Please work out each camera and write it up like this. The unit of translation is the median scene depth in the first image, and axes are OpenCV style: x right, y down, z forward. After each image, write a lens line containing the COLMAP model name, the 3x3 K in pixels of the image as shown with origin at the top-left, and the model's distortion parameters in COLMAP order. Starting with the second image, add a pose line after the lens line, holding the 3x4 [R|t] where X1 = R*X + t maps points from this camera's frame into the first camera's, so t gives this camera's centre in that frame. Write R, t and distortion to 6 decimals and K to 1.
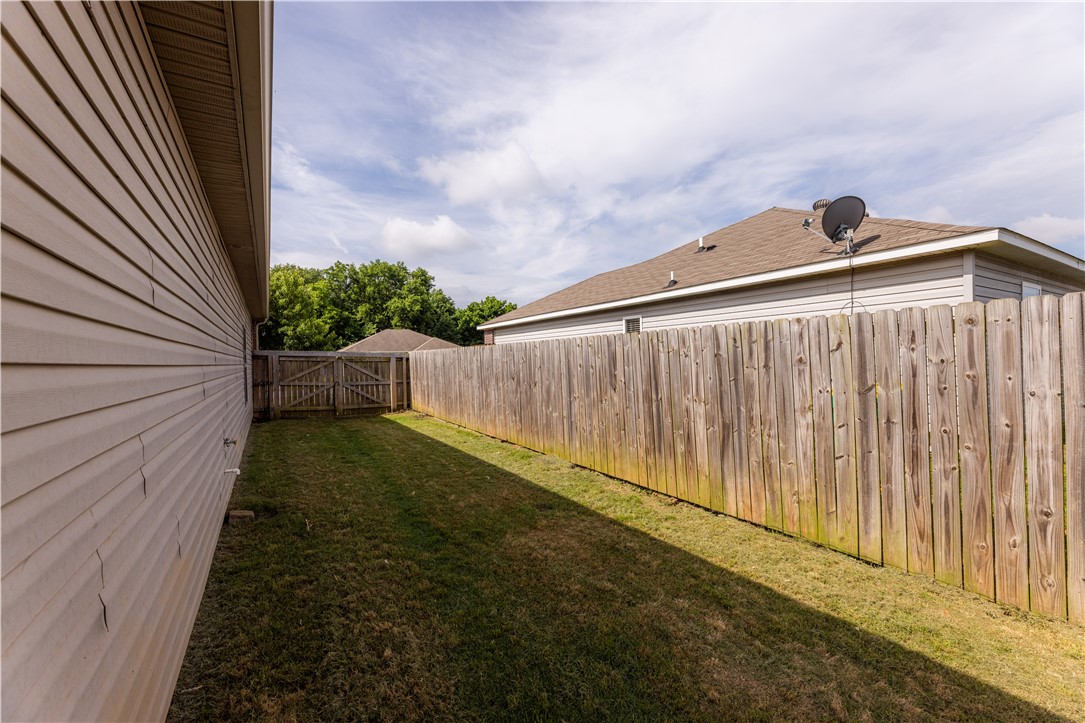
lens RADIAL K [[441.3, 0, 547.1], [0, 441.3, 361.0], [0, 0, 1]] dist [0.000095, -0.000005]
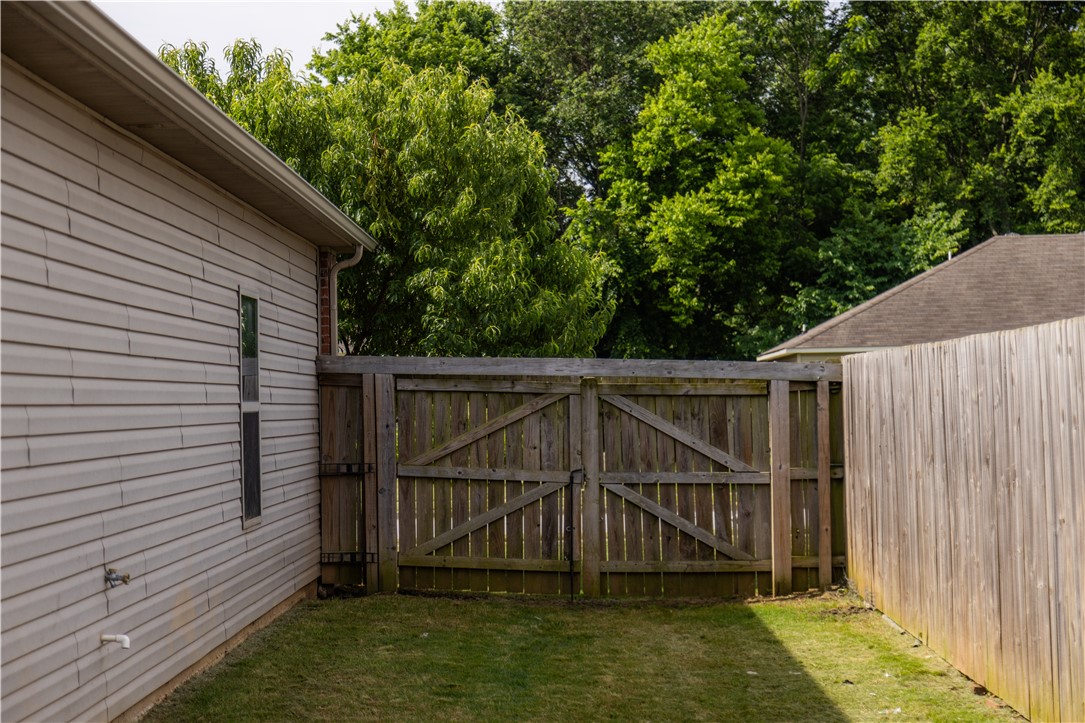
lens RADIAL K [[2445.7, 0, 542.5], [0, 2445.7, 361.5], [0, 0, 1]] dist [-0.042134, -0.059301]
pose [[0.840163, -0.002224, -0.542329, 0.310213], [-0.003874, 0.999941, -0.010103, -0.003958], [0.542320, 0.010589, 0.840105, -0.266857]]
